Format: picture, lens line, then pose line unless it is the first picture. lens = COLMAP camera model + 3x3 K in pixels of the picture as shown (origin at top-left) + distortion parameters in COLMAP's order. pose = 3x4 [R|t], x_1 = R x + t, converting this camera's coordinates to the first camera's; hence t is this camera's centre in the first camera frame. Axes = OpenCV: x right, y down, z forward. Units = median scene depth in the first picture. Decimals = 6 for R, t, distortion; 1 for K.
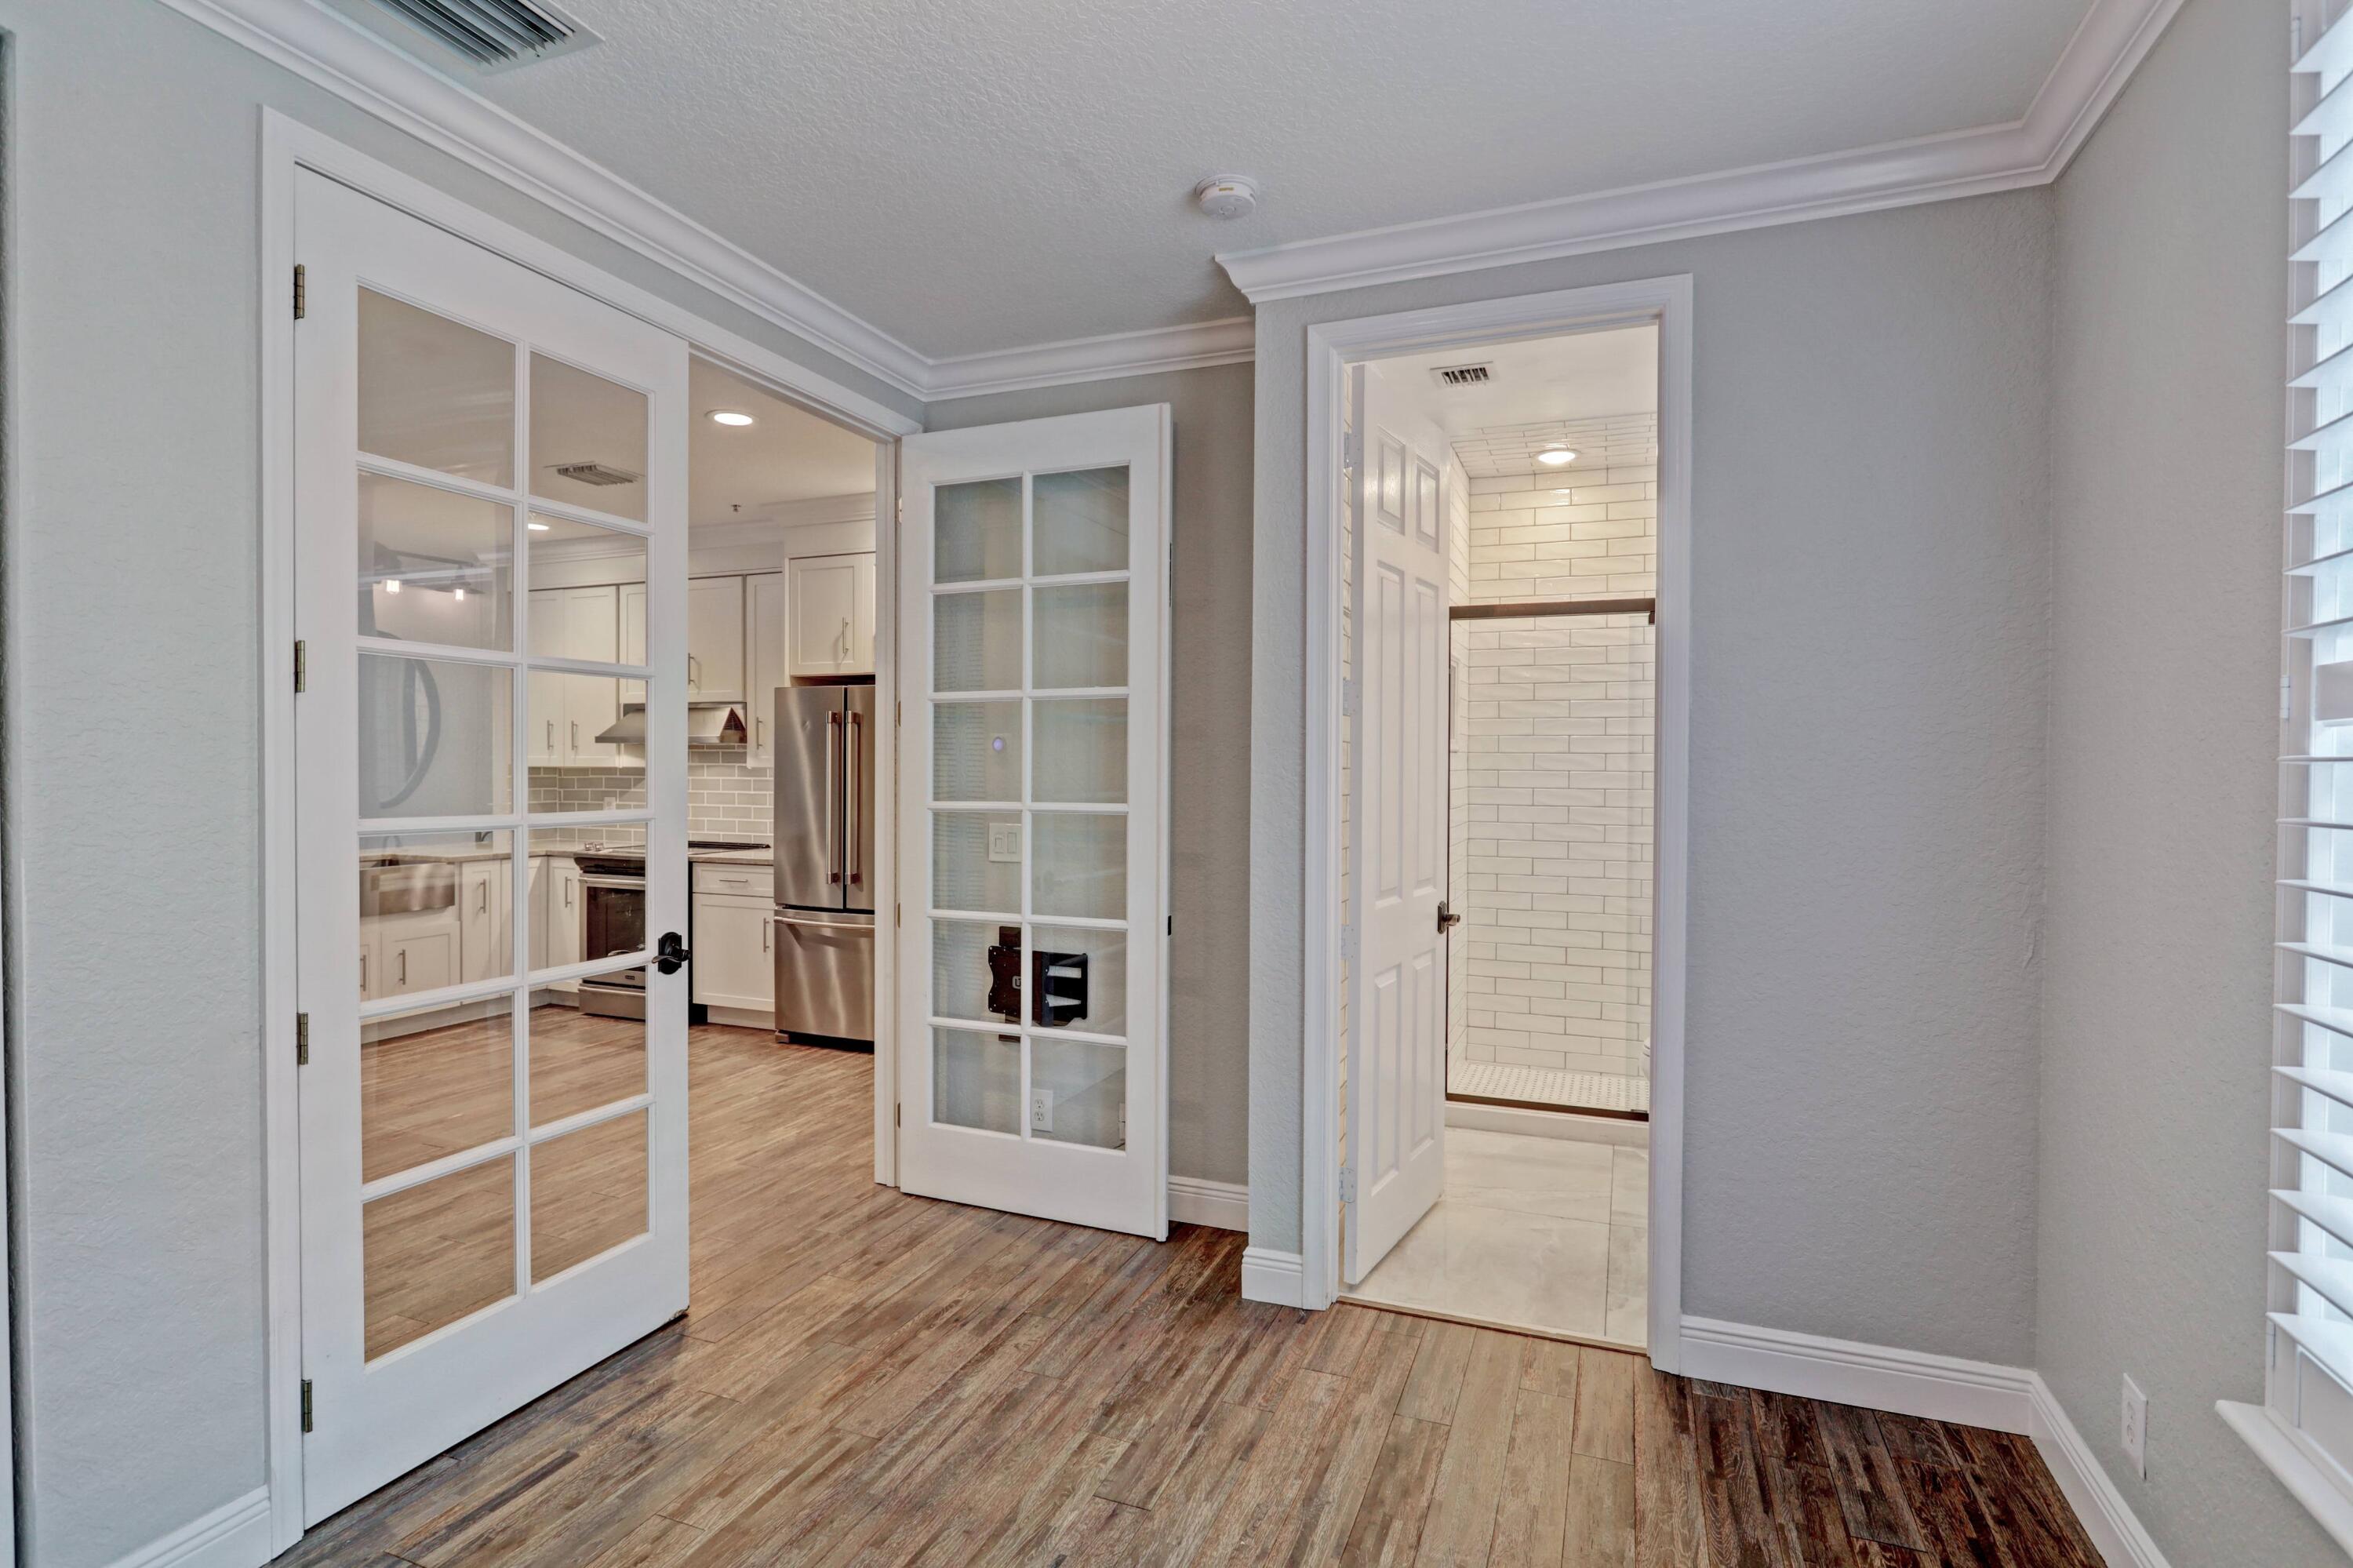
lens RADIAL K [[1140.0, 0, 1176.5], [0, 1140.0, 784.0], [0, 0, 1]] dist [-0.004778, -0.000271]
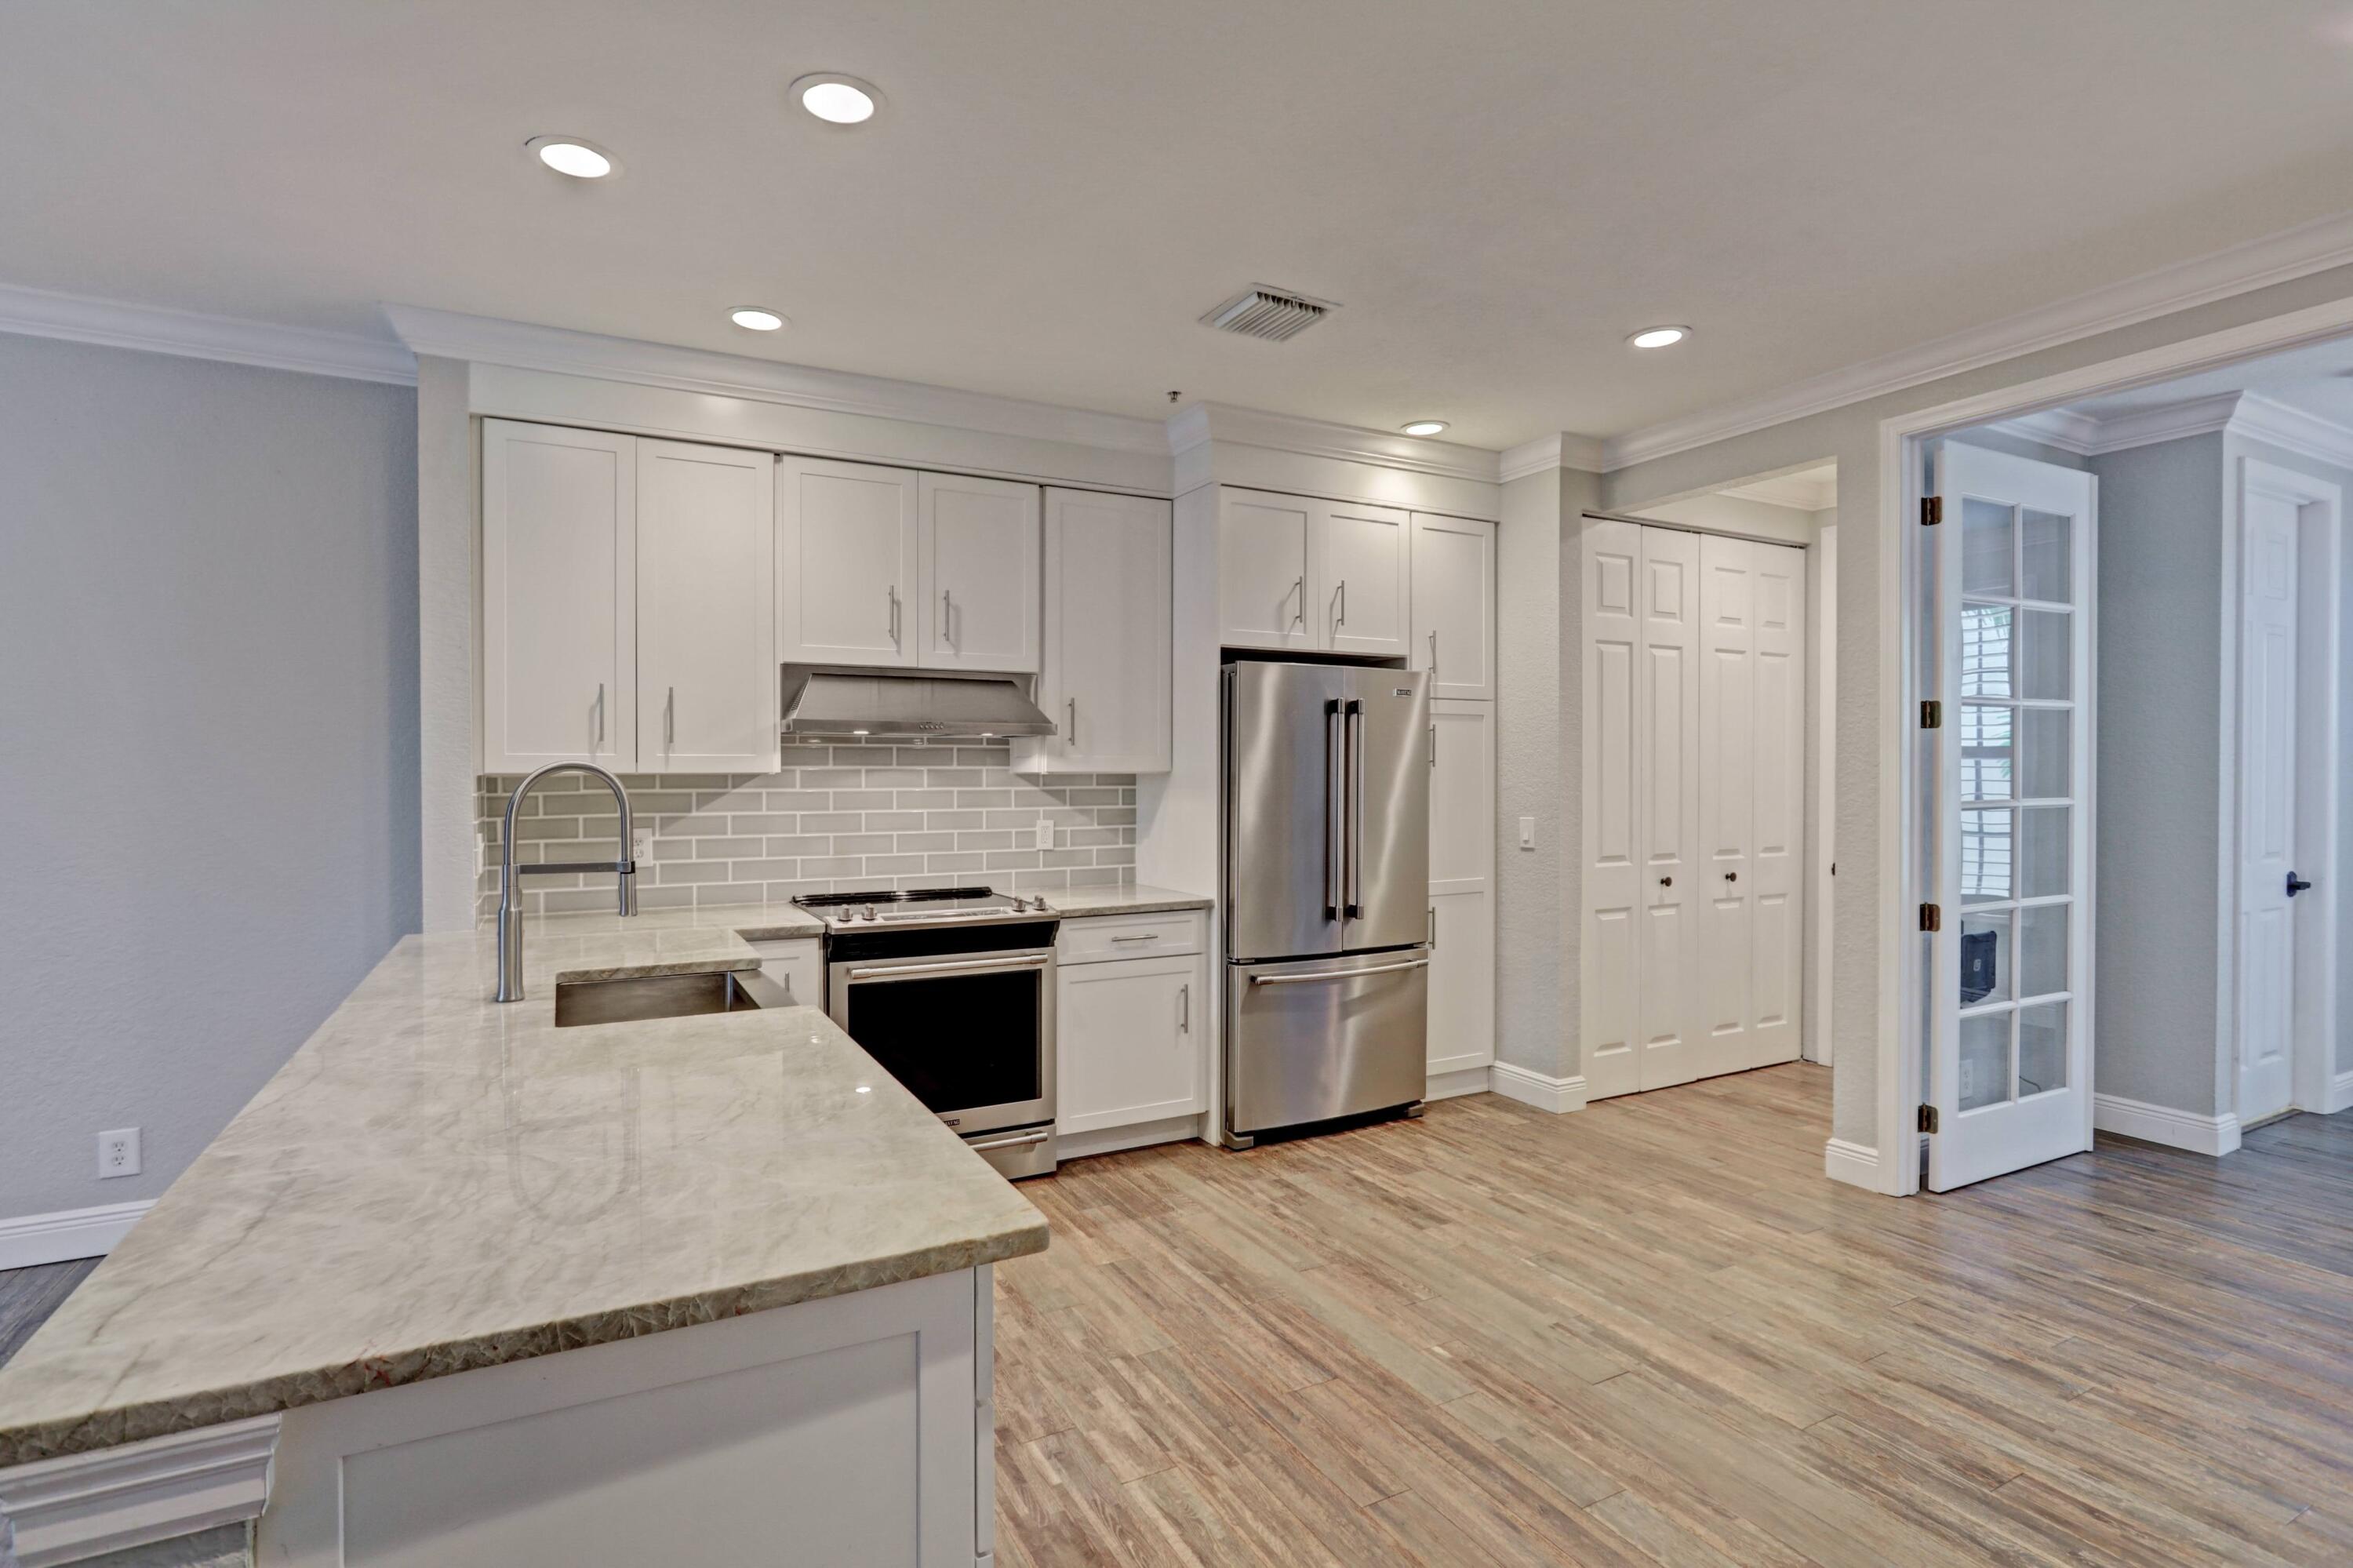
lens RADIAL K [[1140.0, 0, 1176.5], [0, 1140.0, 784.0], [0, 0, 1]] dist [-0.004778, -0.000271]
pose [[0.642383, -0.015405, 0.766229, -0.919549], [0.014762, 0.999861, 0.007727, -0.012570], [-0.766242, 0.006348, 0.642521, 0.558034]]
